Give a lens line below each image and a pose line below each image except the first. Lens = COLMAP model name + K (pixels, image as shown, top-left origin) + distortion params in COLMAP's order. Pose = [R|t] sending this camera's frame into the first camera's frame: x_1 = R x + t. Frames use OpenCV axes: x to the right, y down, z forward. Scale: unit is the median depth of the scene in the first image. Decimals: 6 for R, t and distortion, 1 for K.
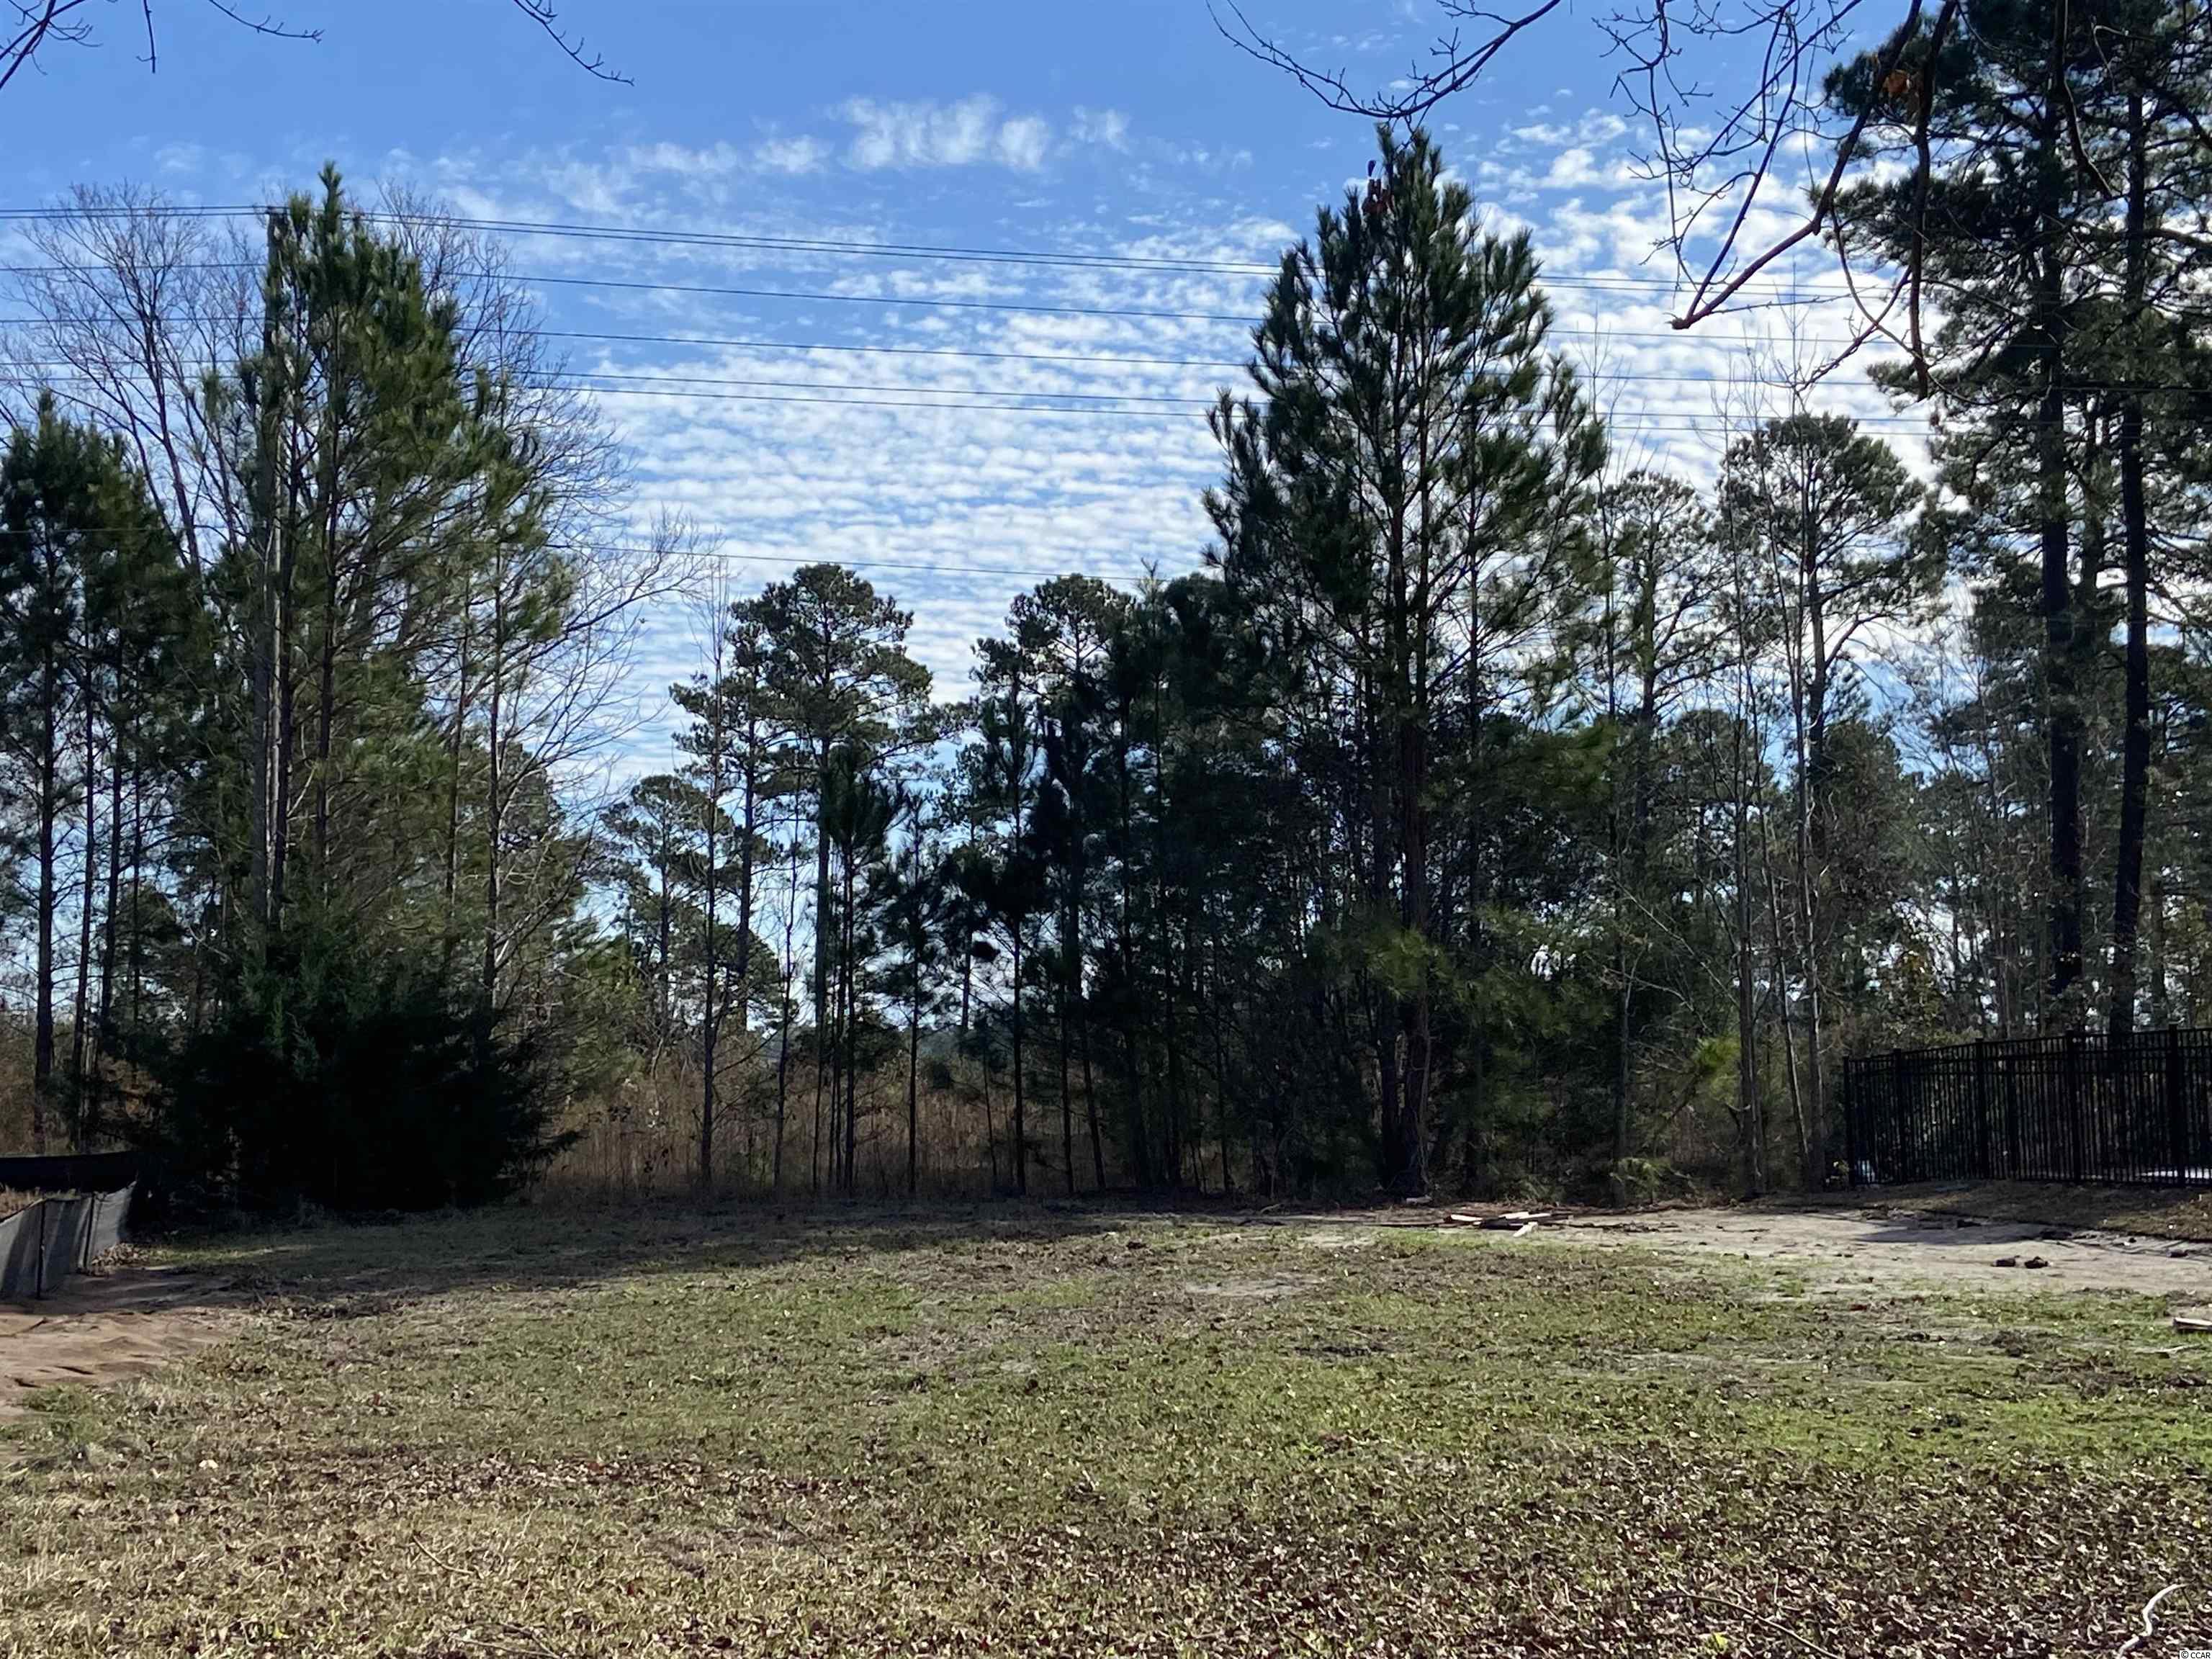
lens RADIAL K [[3115.5, 0, 1097.5], [0, 3115.5, 767.2], [0, 0, 1]] dist [0.085882, 0.000000]
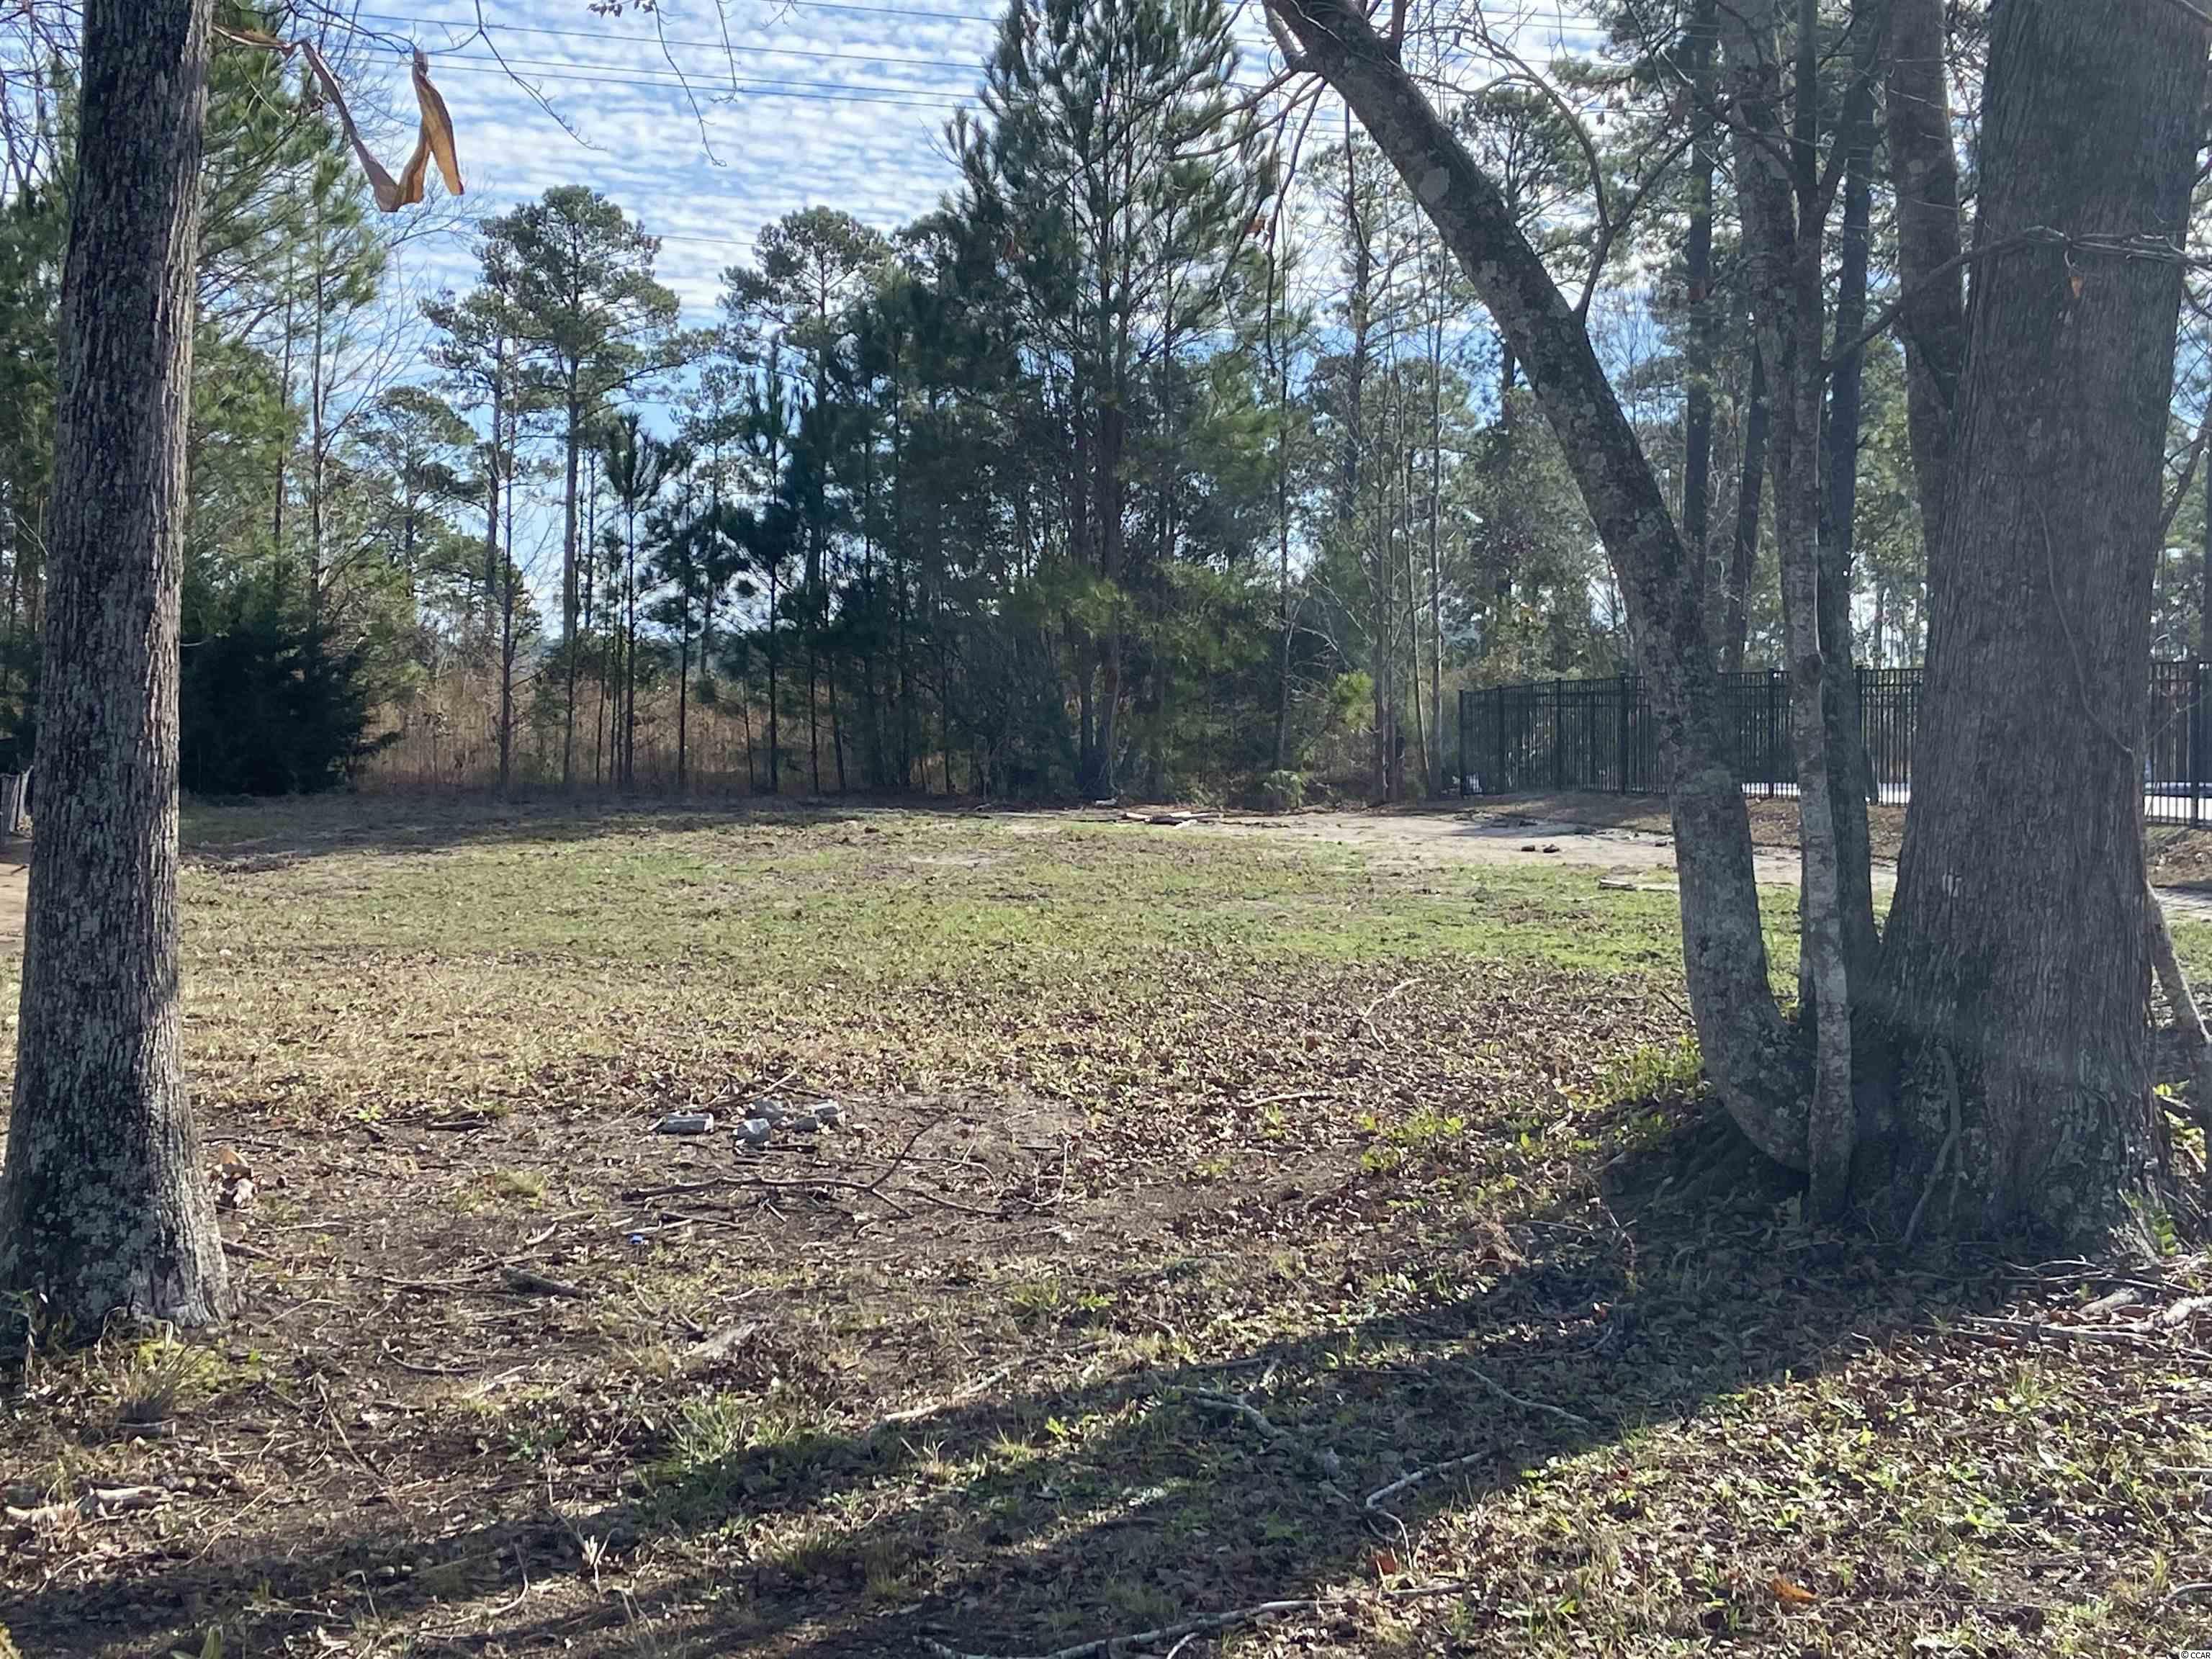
lens RADIAL K [[3115.5, 0, 1109.4], [0, 3115.5, 828.6], [0, 0, 1]] dist [0.085882, 0.000000]
pose [[0.995928, 0.015763, 0.088766, -0.002770], [-0.028167, 0.989712, 0.140271, -0.020109], [-0.085642, -0.142200, 0.986126, -0.185332]]
